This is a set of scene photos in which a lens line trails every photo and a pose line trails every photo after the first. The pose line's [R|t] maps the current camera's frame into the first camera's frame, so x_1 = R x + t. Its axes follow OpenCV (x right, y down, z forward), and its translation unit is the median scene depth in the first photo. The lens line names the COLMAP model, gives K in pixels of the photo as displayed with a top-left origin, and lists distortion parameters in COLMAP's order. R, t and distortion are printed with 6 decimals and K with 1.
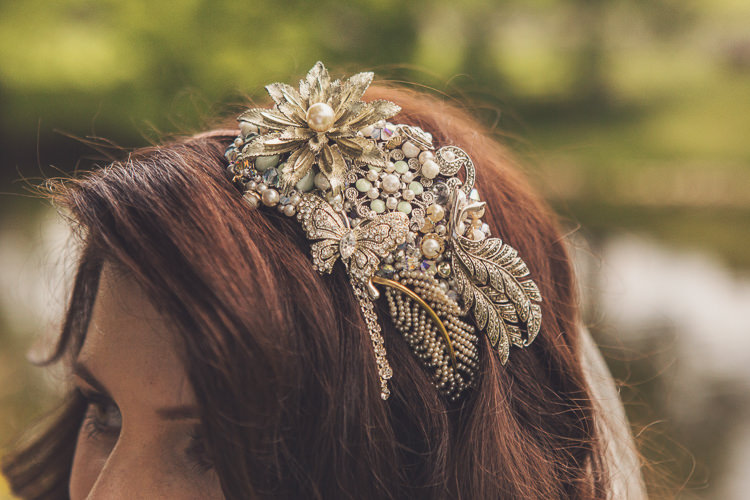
lens RADIAL K [[1493.9, 0, 380.0], [0, 1493.9, 248.1], [0, 0, 1]] dist [0.490961, 0.000000]
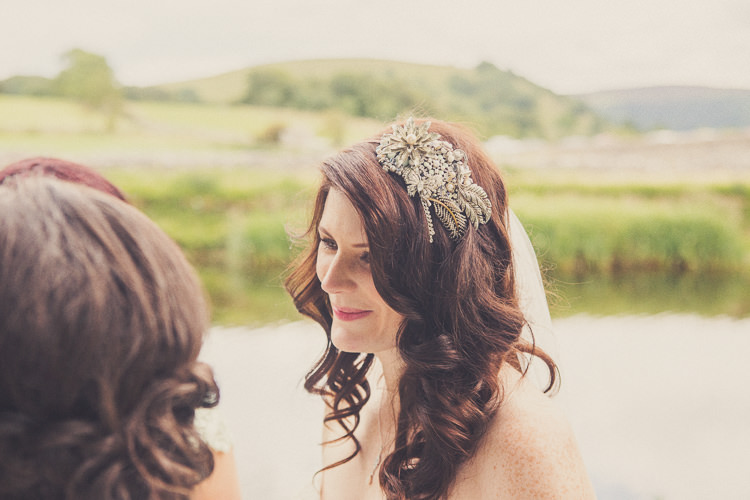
lens RADIAL K [[1175.8, 0, 374.3], [0, 1175.8, 248.1], [0, 0, 1]] dist [0.015219, 0.000000]
pose [[0.998913, 0.026298, -0.038483, -0.019461], [-0.021971, 0.993817, 0.108834, -0.121588], [0.041107, -0.107871, 0.993315, -1.160231]]
